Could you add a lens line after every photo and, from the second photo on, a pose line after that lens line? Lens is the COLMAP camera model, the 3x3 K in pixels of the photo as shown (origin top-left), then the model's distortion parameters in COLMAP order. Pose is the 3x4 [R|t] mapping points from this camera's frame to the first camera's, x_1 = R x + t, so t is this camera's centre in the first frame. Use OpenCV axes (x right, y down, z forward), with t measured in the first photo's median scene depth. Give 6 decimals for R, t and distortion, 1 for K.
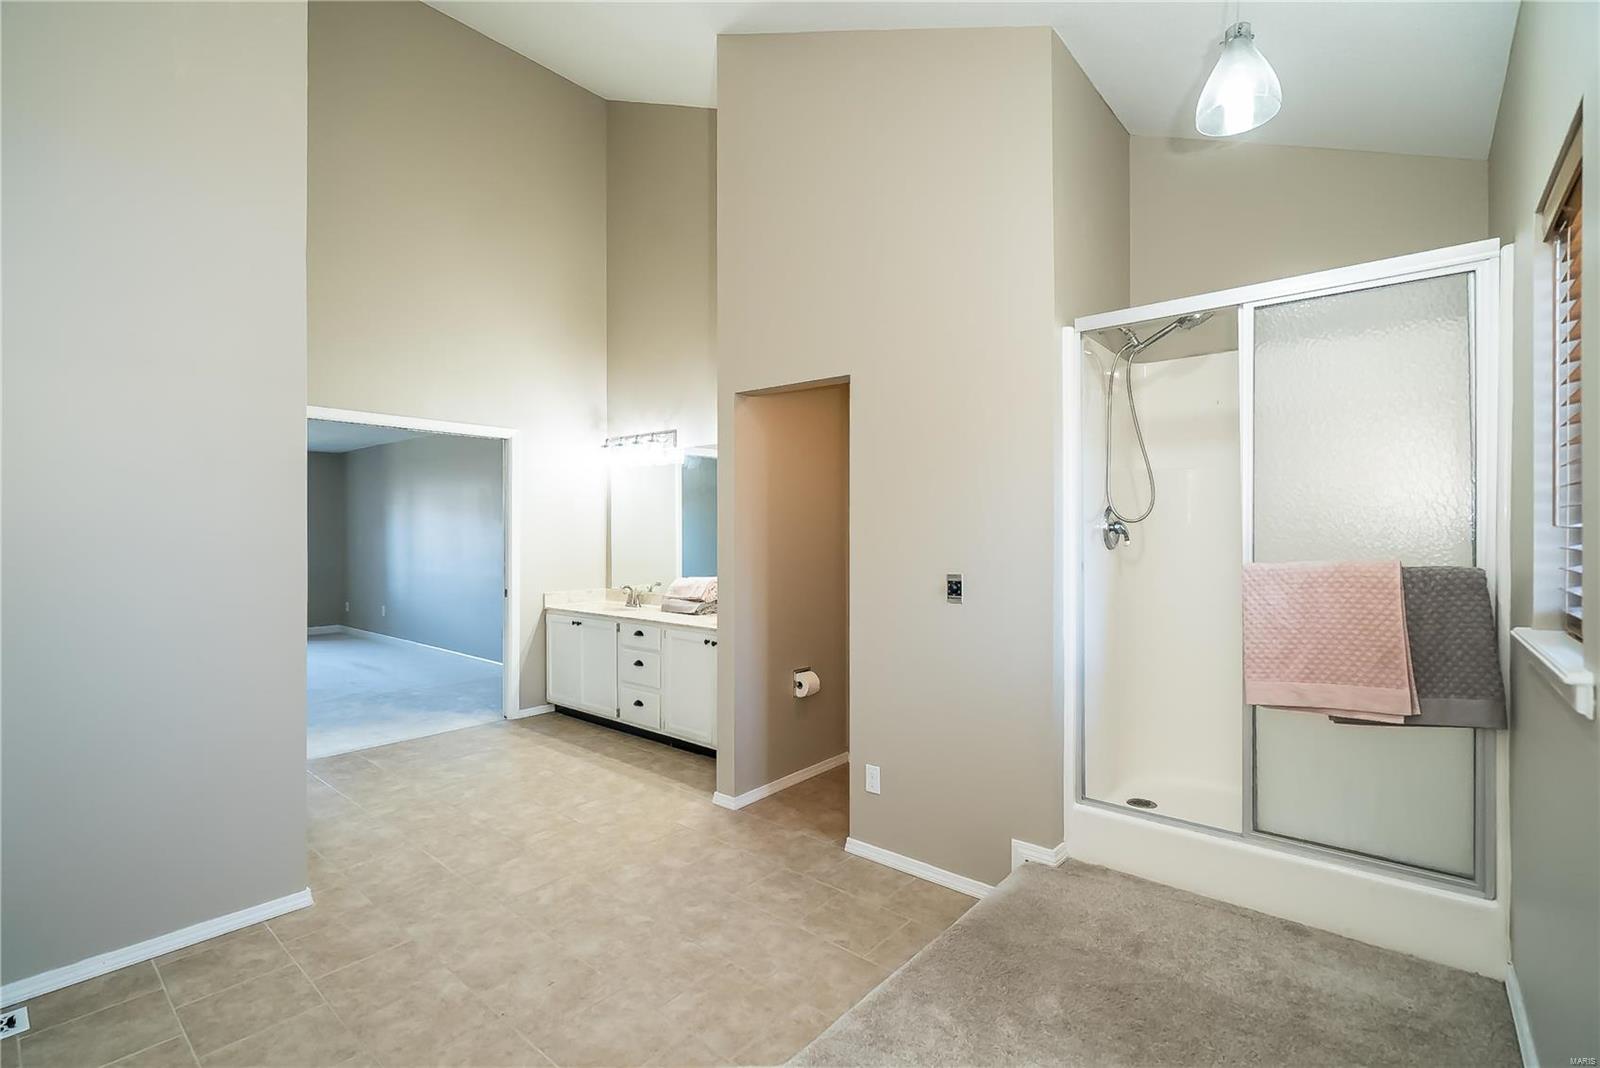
lens RADIAL K [[709.1, 0, 802.0], [0, 709.1, 534.5], [0, 0, 1]] dist [-0.002204, 0.000702]
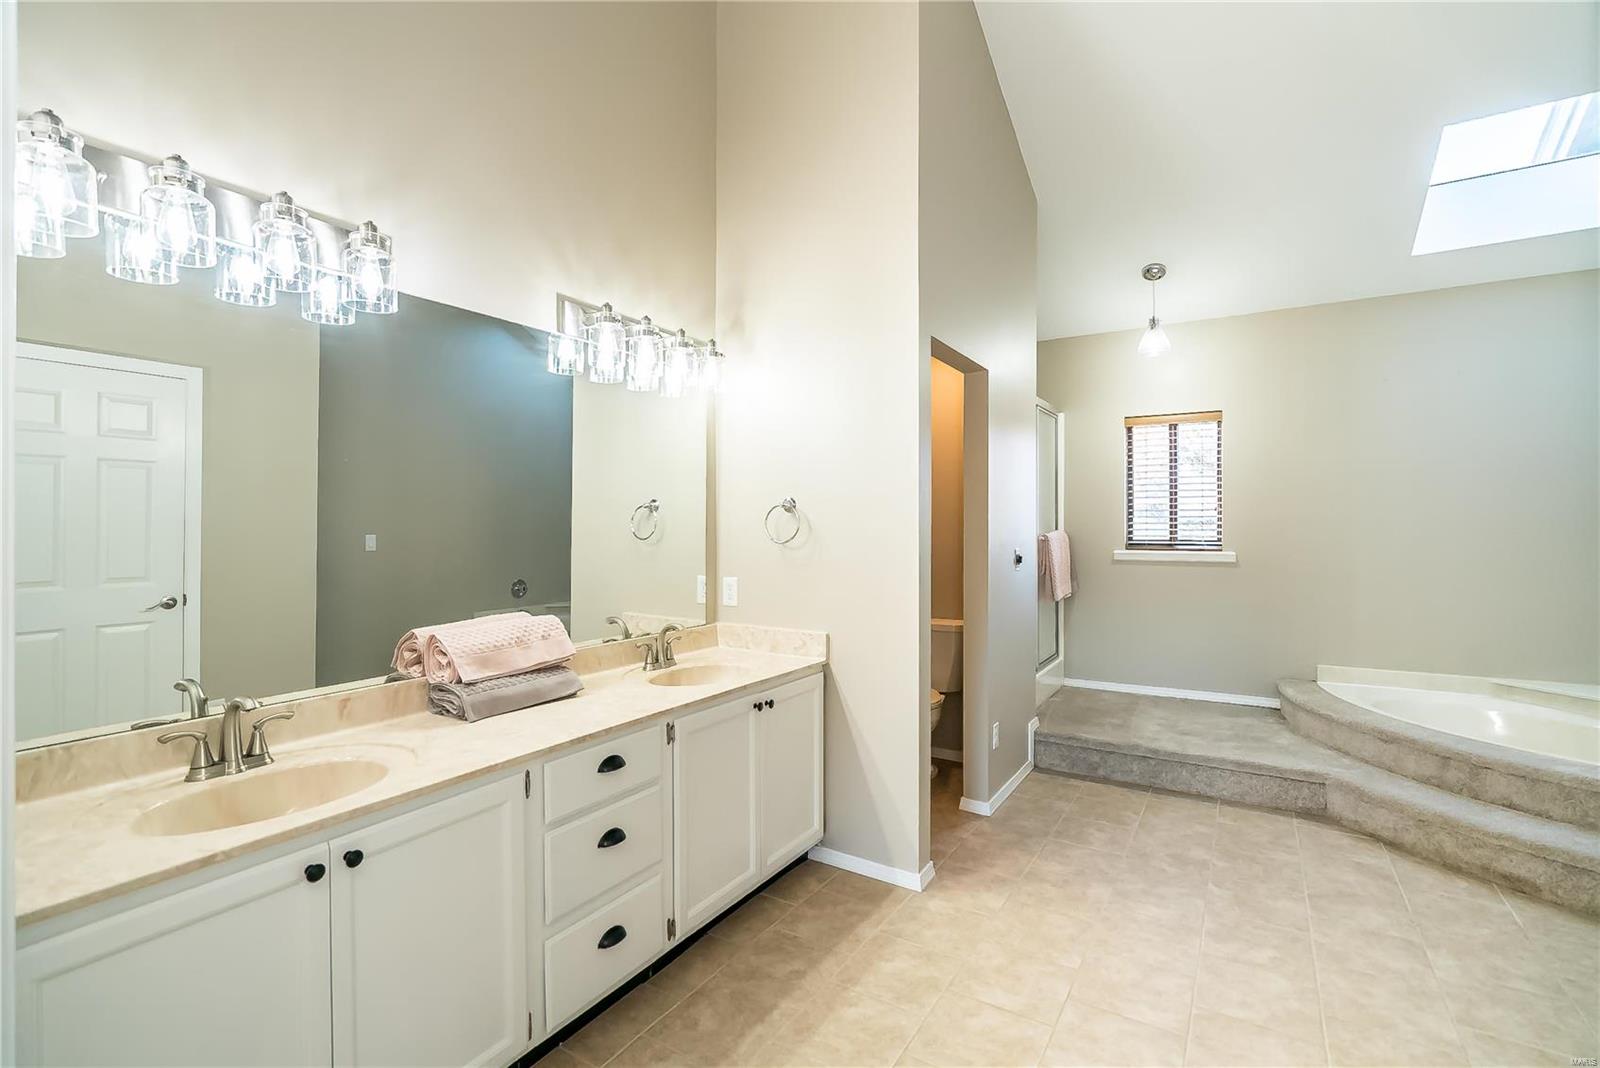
lens RADIAL K [[709.1, 0, 795.0], [0, 709.1, 526.9], [0, 0, 1]] dist [-0.002204, 0.000702]
pose [[-0.116186, -0.001018, 0.993227, -1.048944], [0.003151, 0.999994, 0.001394, 0.006362], [-0.993222, 0.003292, -0.116182, 1.532205]]
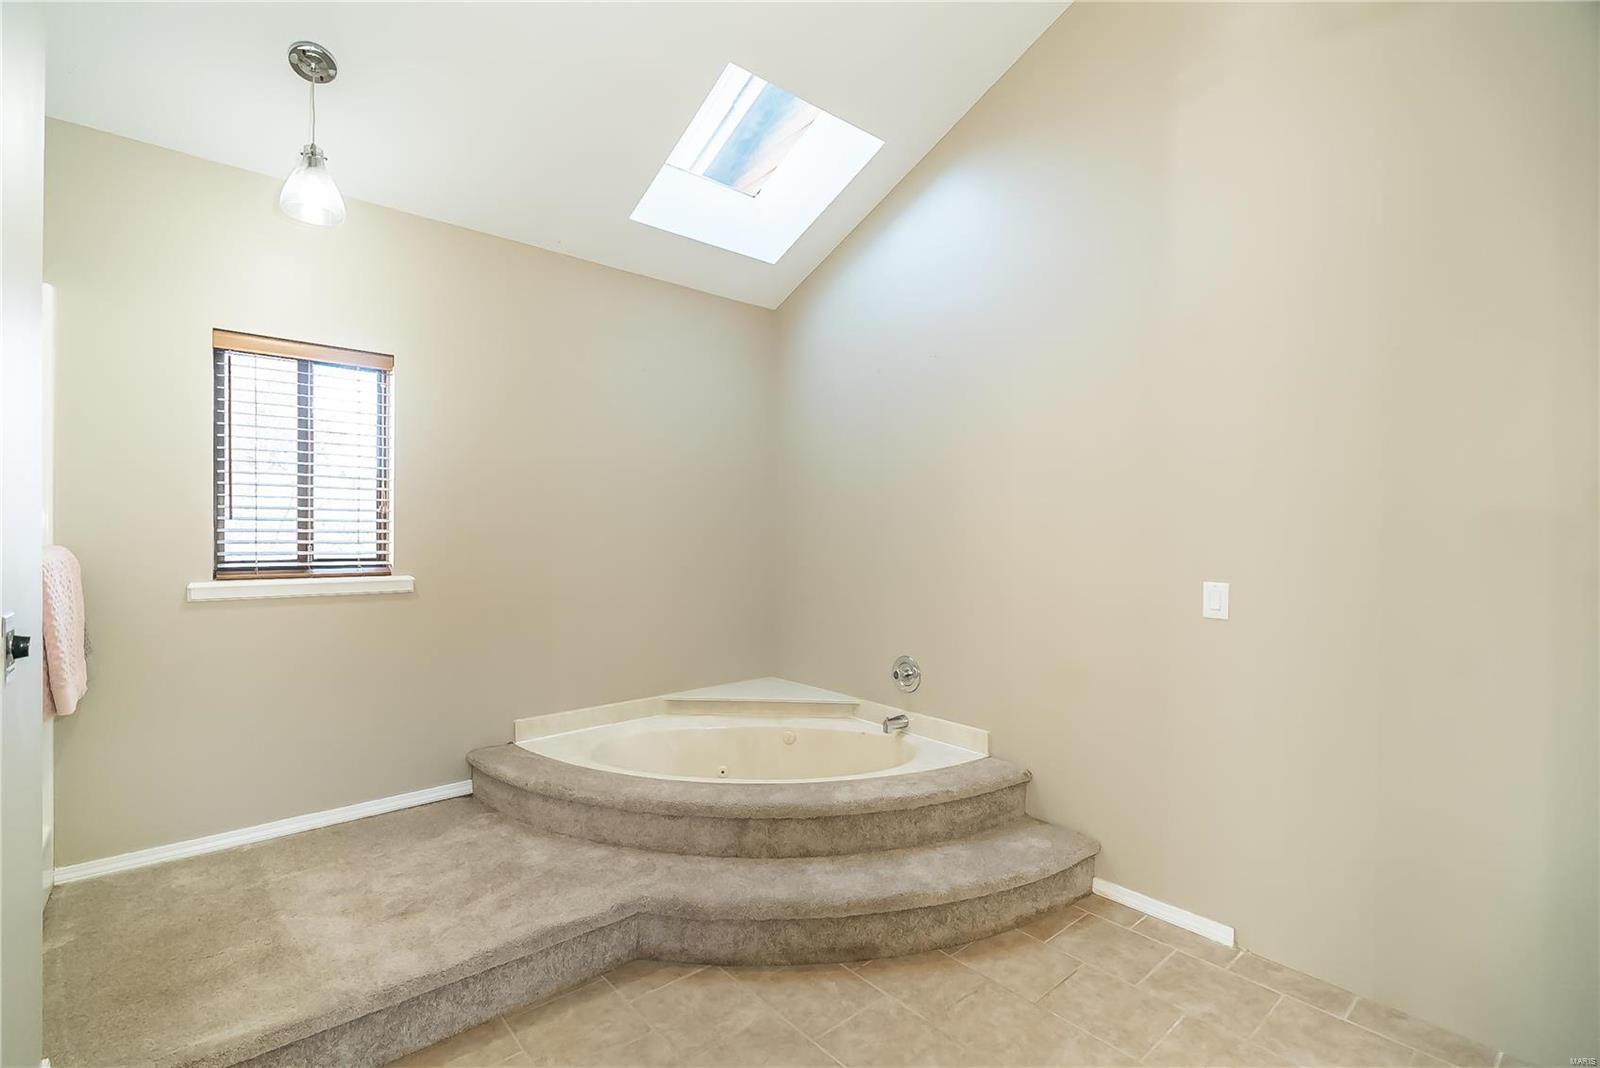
lens RADIAL K [[709.1, 0, 785.5], [0, 709.1, 535.7], [0, 0, 1]] dist [-0.002204, 0.000702]
pose [[-0.984962, -0.009133, 0.172527, -0.354276], [-0.007854, 0.999936, 0.008094, -0.003120], [-0.172590, 0.006617, -0.984971, 1.314721]]
